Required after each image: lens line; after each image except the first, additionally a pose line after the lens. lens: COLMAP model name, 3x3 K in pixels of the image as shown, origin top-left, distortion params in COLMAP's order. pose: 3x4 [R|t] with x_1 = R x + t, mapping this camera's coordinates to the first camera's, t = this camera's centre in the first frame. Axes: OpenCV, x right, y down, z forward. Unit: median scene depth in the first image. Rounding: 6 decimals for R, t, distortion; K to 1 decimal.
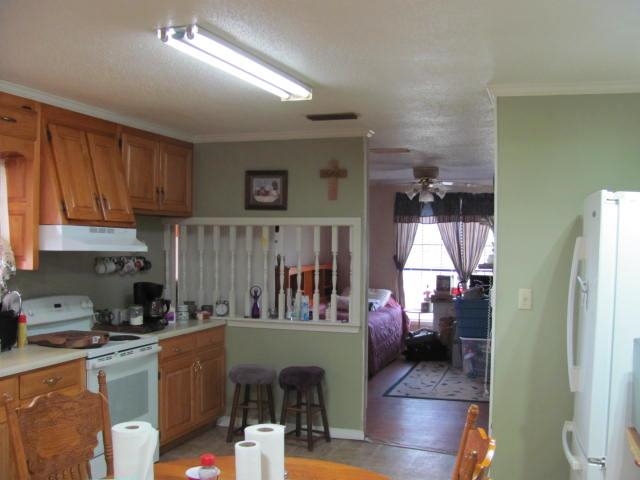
lens RADIAL K [[699.6, 0, 320.3], [0, 699.6, 240.5], [0, 0, 1]] dist [-0.021282, 0.000000]
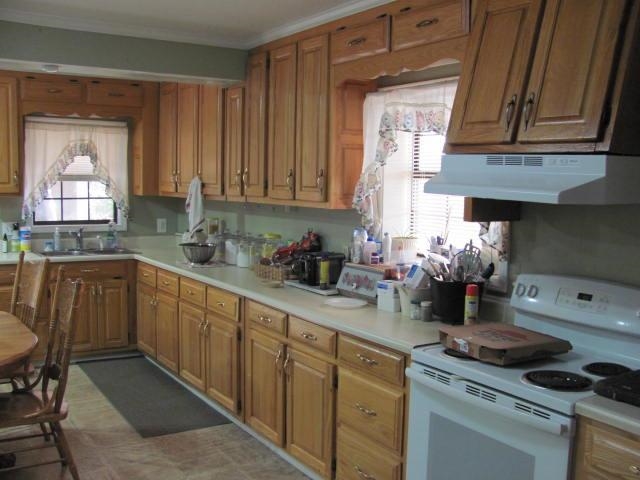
lens RADIAL K [[699.6, 0, 320.1], [0, 699.6, 239.3], [0, 0, 1]] dist [-0.021282, 0.000000]
pose [[-0.624560, 0.042319, -0.779829, 0.208469], [-0.029691, 0.996522, 0.077858, 0.008810], [0.780412, 0.071781, -0.621132, 1.216980]]
